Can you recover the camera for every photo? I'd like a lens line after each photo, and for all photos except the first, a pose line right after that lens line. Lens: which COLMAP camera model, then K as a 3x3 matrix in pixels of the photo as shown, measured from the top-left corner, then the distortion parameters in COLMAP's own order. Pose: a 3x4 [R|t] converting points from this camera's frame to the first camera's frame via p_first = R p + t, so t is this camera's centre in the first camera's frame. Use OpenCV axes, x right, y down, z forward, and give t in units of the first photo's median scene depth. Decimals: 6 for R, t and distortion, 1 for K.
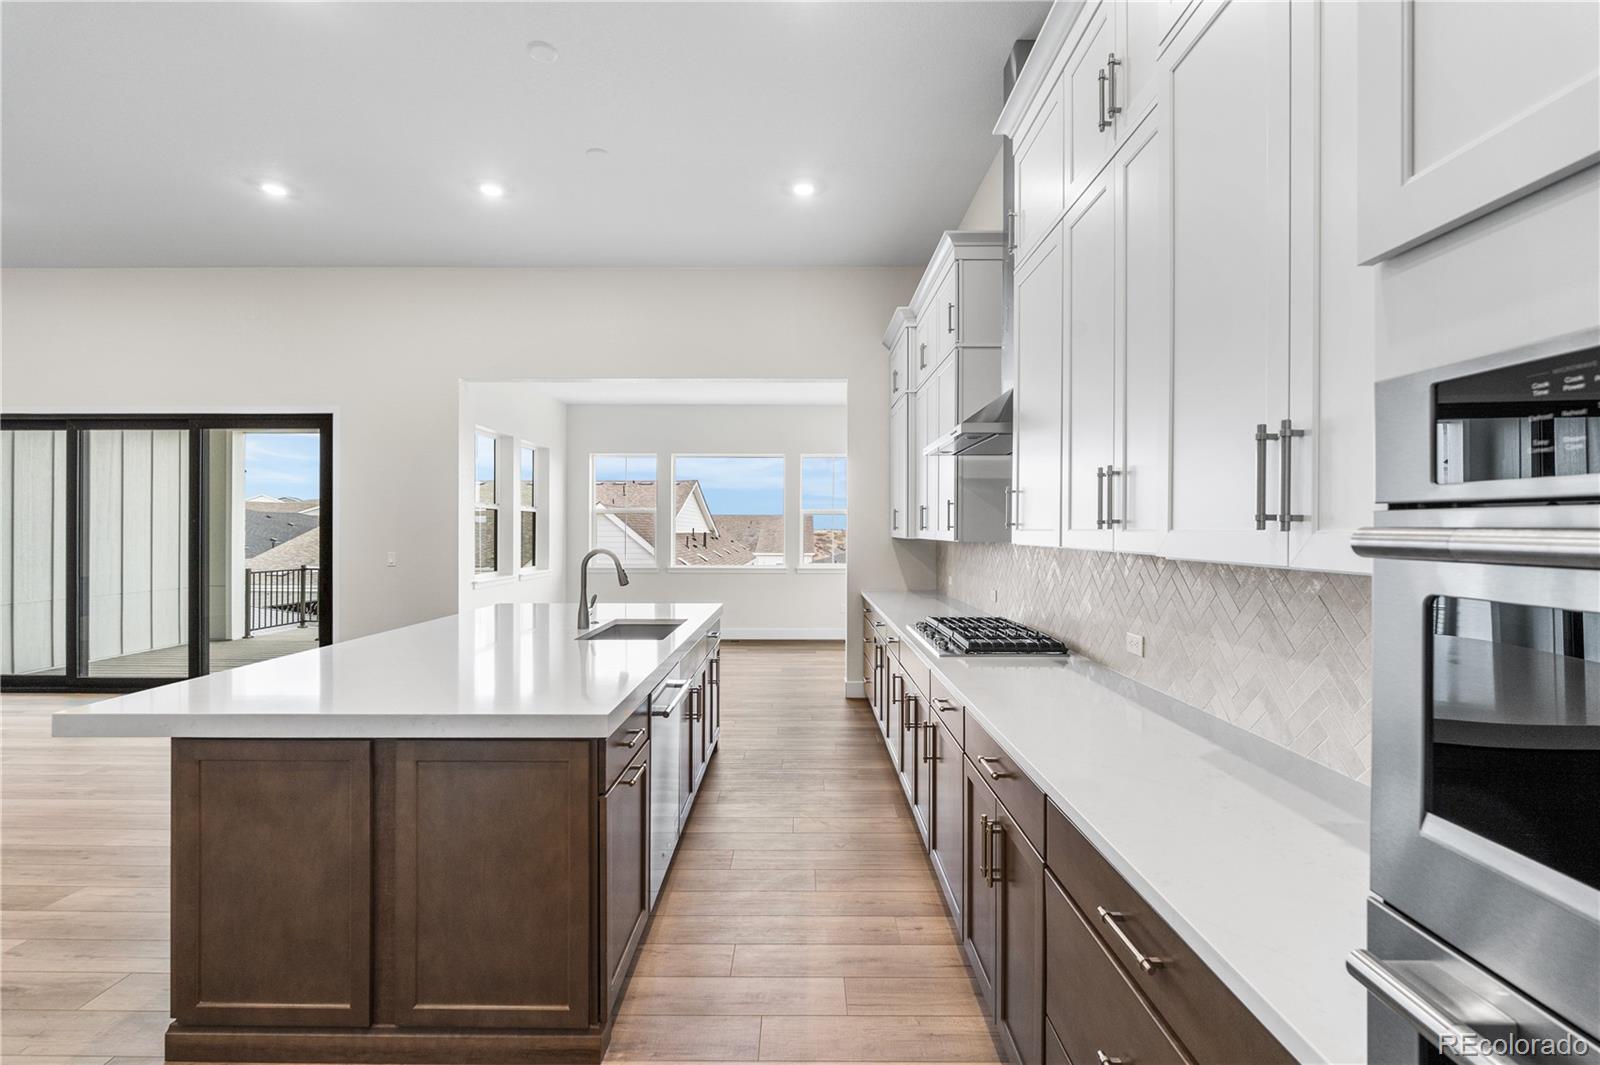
lens RADIAL K [[714.4, 0, 796.8], [0, 714.4, 525.4], [0, 0, 1]] dist [-0.001808, -0.000603]
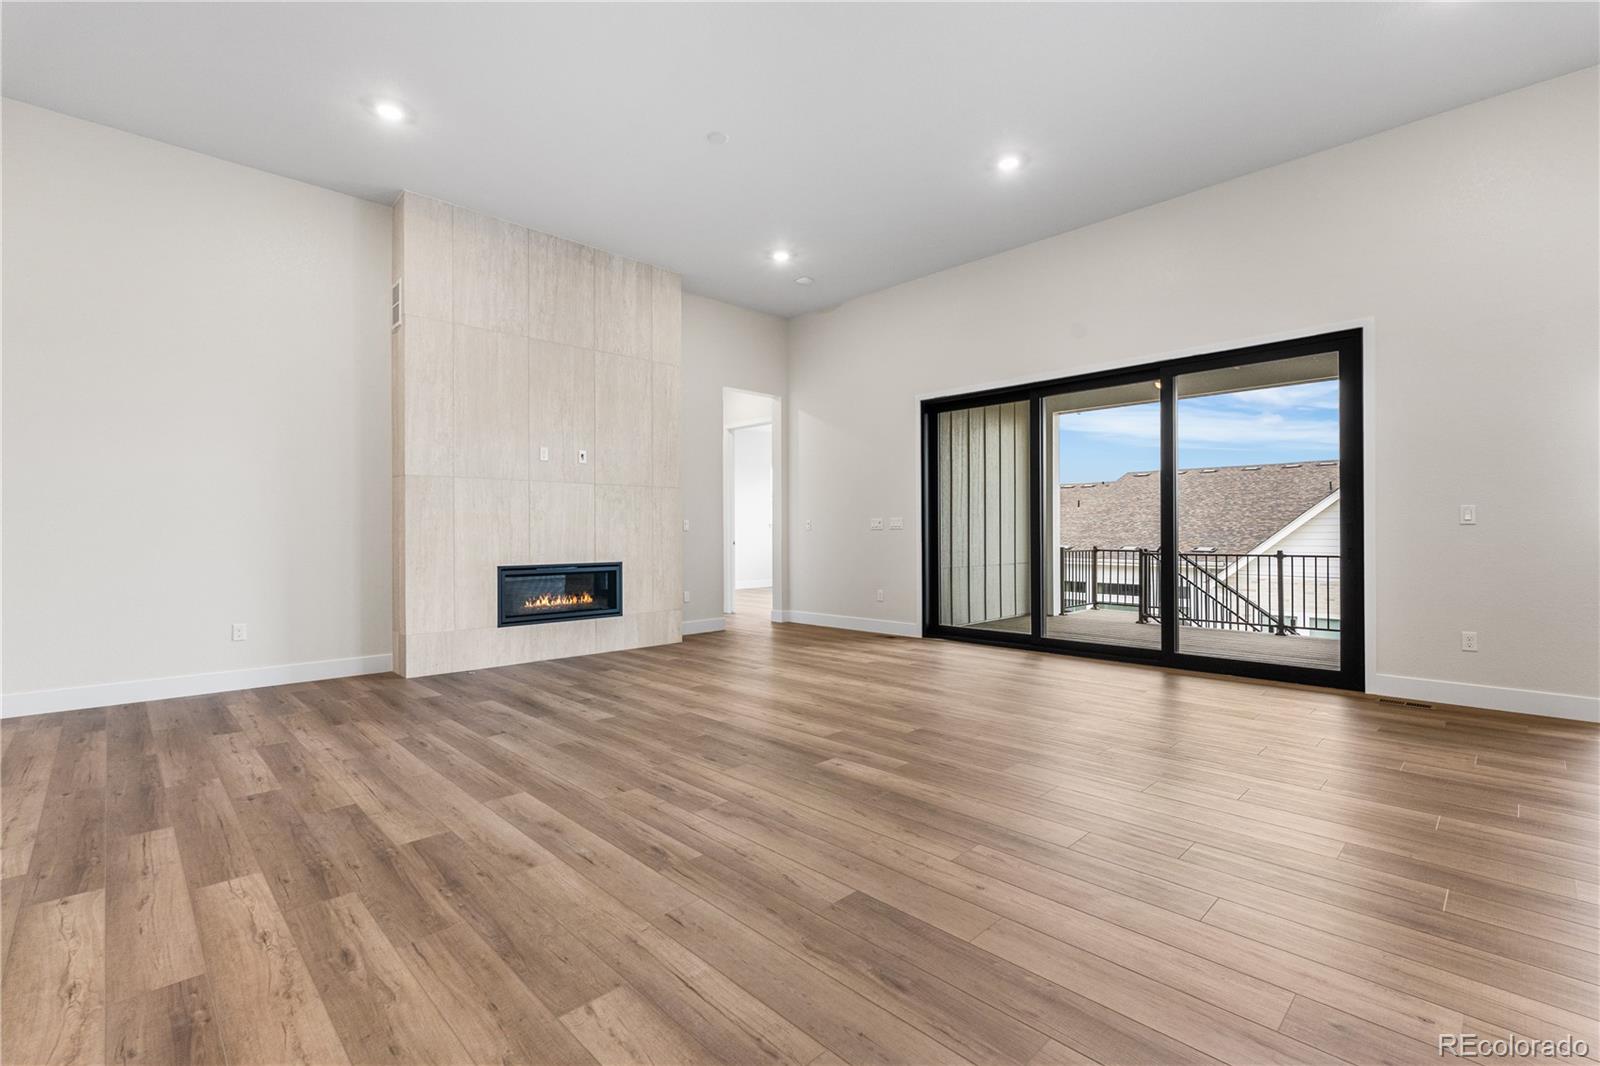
lens RADIAL K [[714.4, 0, 802.1], [0, 714.4, 530.8], [0, 0, 1]] dist [-0.001808, -0.000603]
pose [[0.709266, -0.009003, -0.704883, -0.541467], [0.012135, 0.999926, -0.000561, 0.055313], [0.704836, -0.008156, 0.709323, 0.028358]]
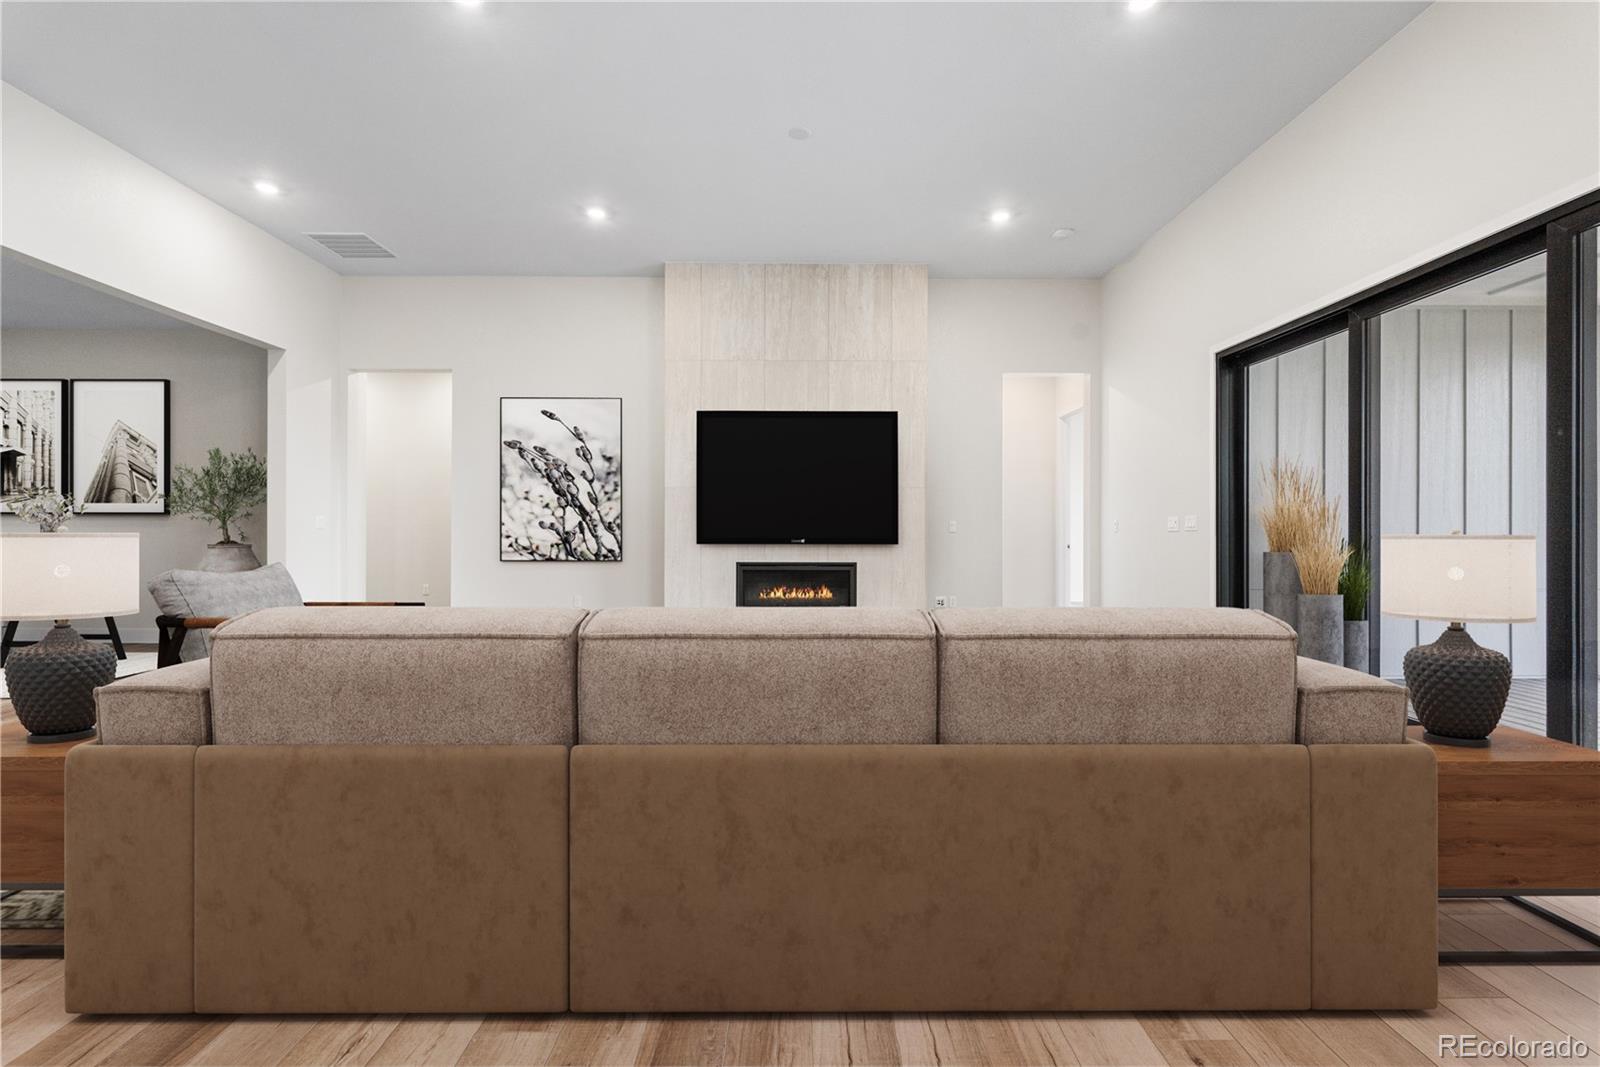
lens RADIAL K [[714.4, 0, 800.0], [0, 714.4, 536.3], [0, 0, 1]] dist [-0.001808, -0.000603]
pose [[0.020877, -0.001519, -0.999781, -0.389988], [0.004805, 0.999987, -0.001419, 0.059028], [0.999771, -0.004775, 0.020884, 0.490101]]
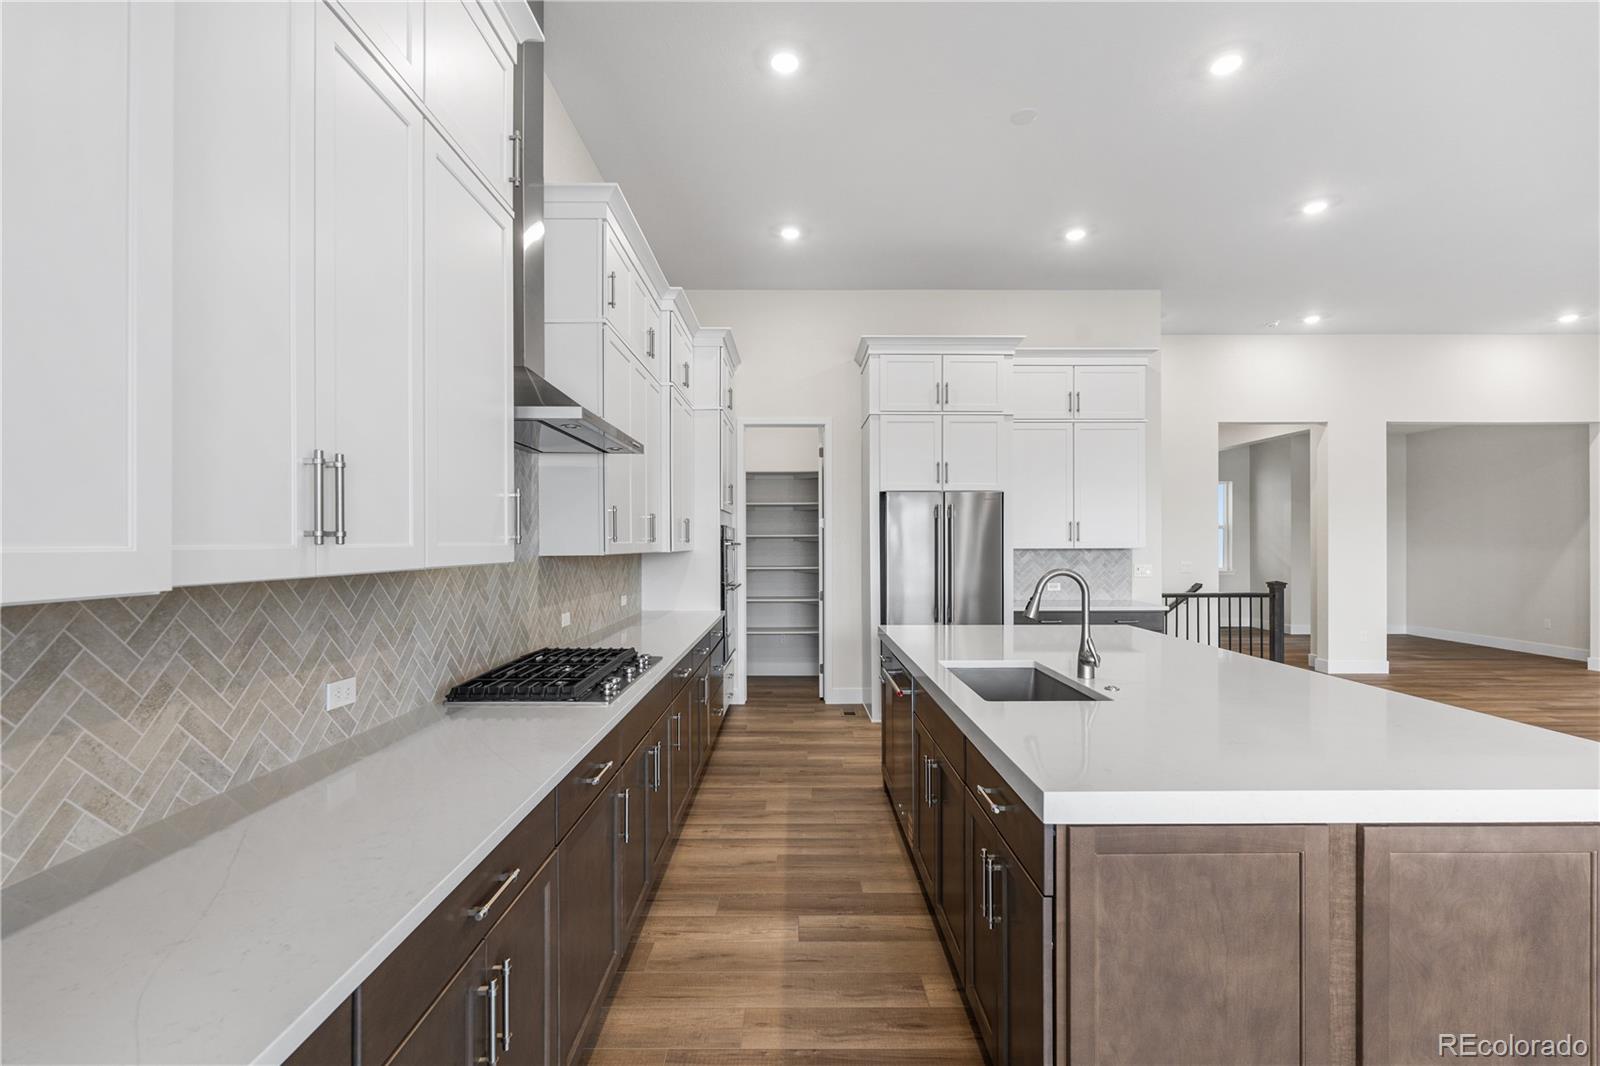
lens RADIAL K [[714.4, 0, 798.4], [0, 714.4, 544.9], [0, 0, 1]] dist [-0.001808, -0.000603]
pose [[-0.999944, -0.001658, -0.010430, 0.002120], [-0.001617, 0.999991, -0.003932, 0.006359], [0.010437, -0.003915, -0.999938, 1.004479]]
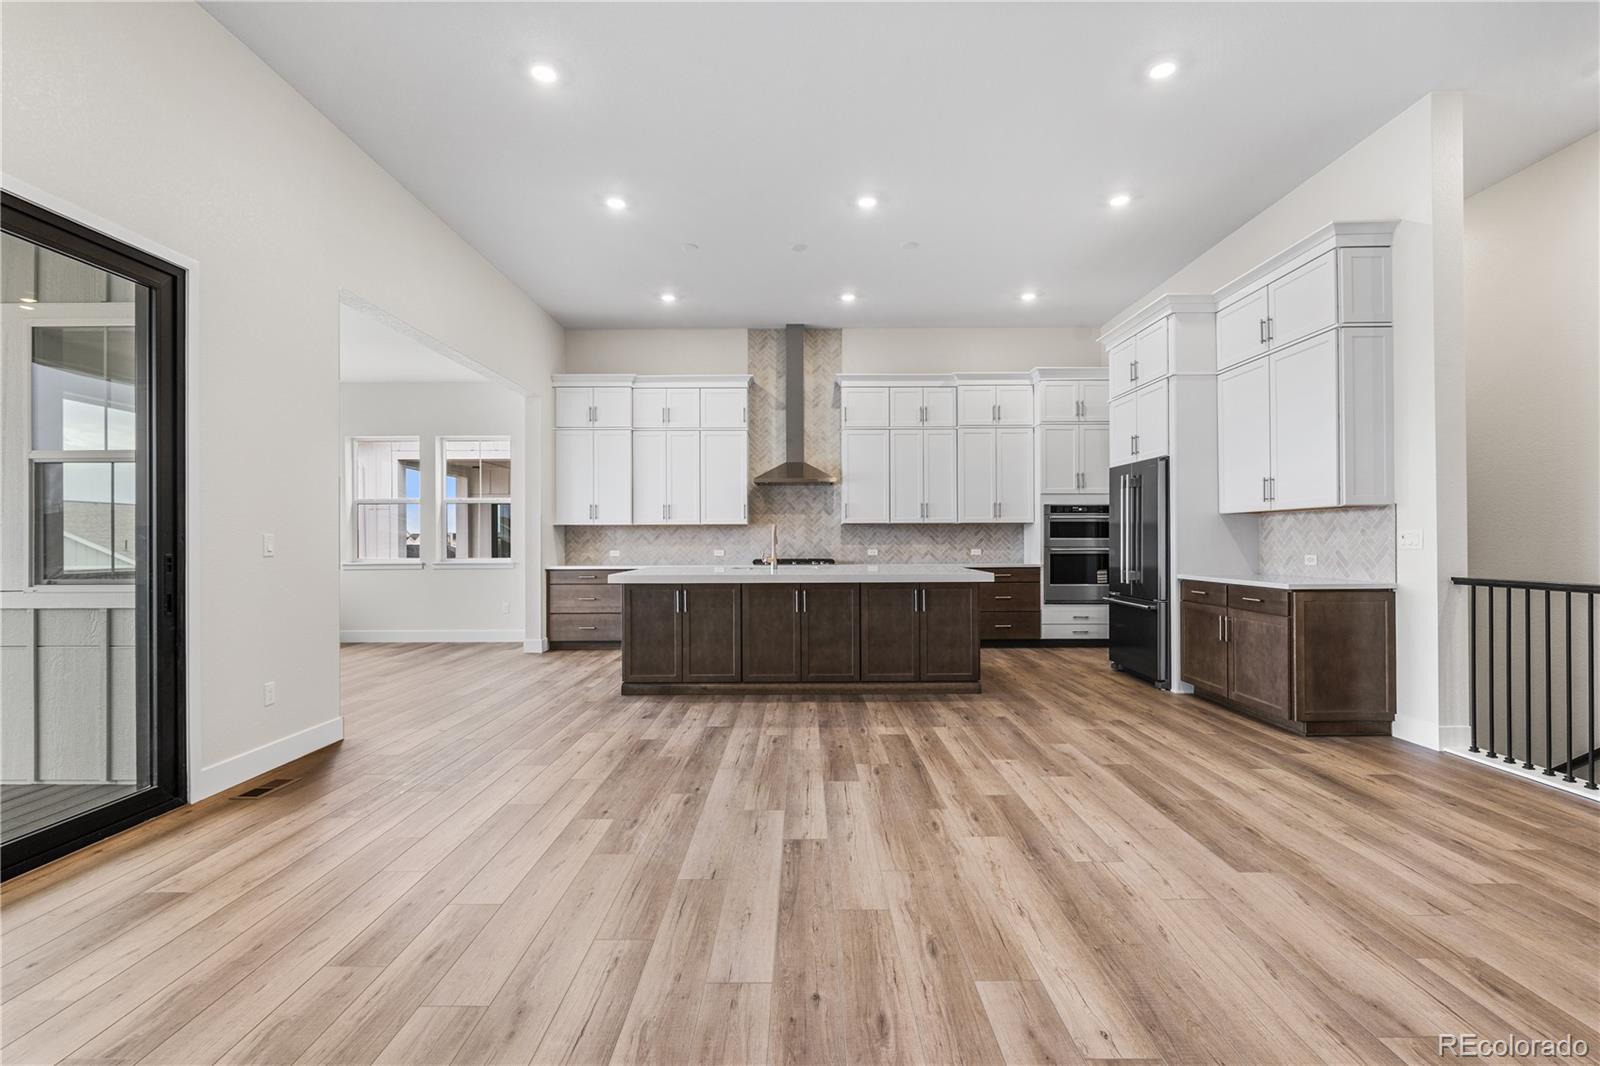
lens RADIAL K [[714.4, 0, 801.2], [0, 714.4, 534.8], [0, 0, 1]] dist [-0.001808, -0.000603]
pose [[-0.009057, 0.003688, 0.999952, -1.183926], [-0.002691, 0.999989, -0.003712, 0.038749], [-0.999955, -0.002724, -0.009047, 0.552927]]
